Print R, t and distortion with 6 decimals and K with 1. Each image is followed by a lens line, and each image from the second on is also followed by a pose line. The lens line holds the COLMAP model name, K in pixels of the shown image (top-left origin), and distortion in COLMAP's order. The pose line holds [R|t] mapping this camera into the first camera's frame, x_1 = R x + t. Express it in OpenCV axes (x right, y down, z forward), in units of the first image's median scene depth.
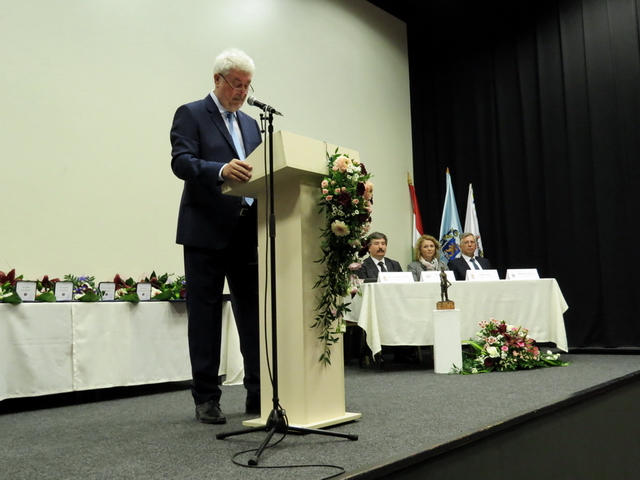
lens RADIAL K [[688.8, 0, 319.7], [0, 688.8, 242.3], [0, 0, 1]] dist [0.013692, 0.000000]
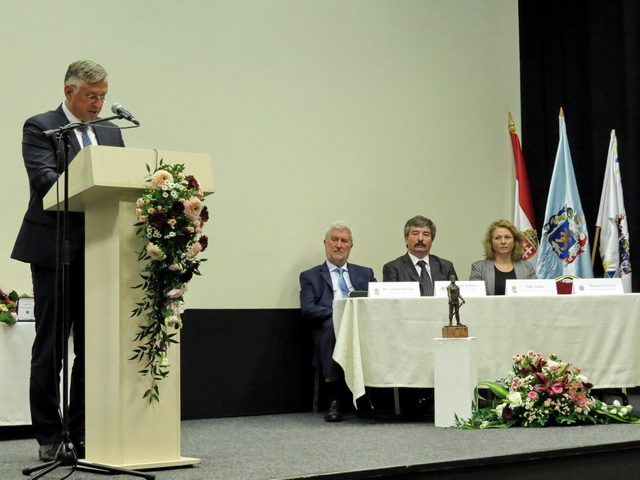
lens RADIAL K [[1413.5, 0, 319.7], [0, 1413.5, 239.4], [0, 0, 1]] dist [-0.014289, 0.000000]
pose [[0.976282, 0.004313, -0.216458, 0.359385], [0.004999, 0.999086, 0.042450, -0.063992], [0.216443, -0.042526, 0.975369, -0.427653]]
